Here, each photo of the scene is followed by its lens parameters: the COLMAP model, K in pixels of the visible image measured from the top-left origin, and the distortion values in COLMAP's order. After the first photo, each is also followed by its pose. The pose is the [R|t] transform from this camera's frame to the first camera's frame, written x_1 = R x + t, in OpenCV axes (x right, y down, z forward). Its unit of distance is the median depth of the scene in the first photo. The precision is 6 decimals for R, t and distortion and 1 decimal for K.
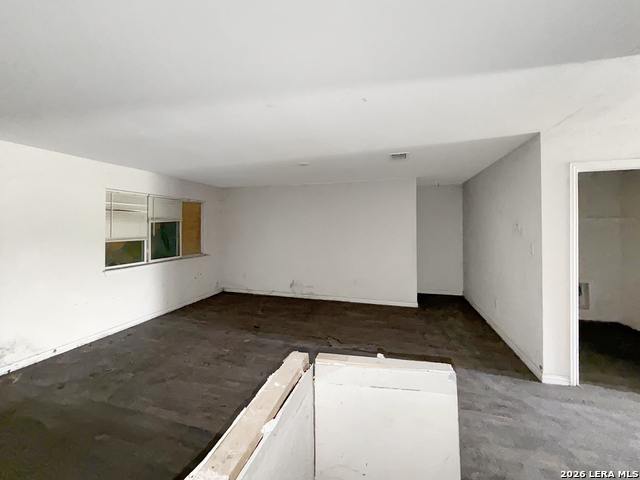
lens RADIAL K [[263.4, 0, 315.3], [0, 263.4, 240.3], [0, 0, 1]] dist [-0.000101, -0.000032]
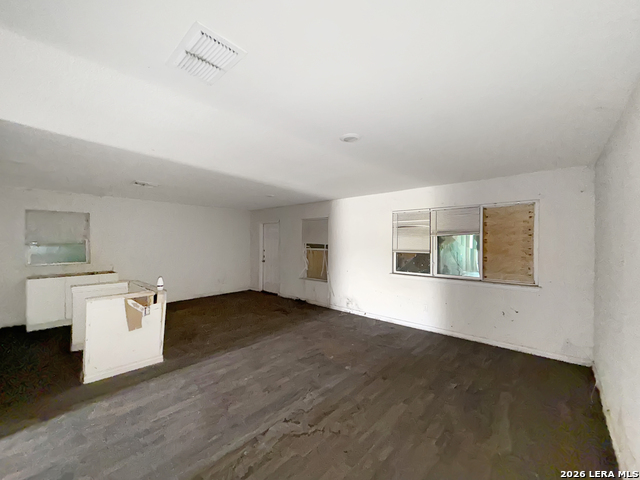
lens RADIAL K [[263.4, 0, 315.3], [0, 263.4, 240.3], [0, 0, 1]] dist [-0.000101, -0.000032]
pose [[-0.442093, -0.002429, -0.896966, 0.542045], [-0.048442, 0.998602, 0.021171, -0.057397], [0.895660, 0.052811, -0.441592, 1.173896]]
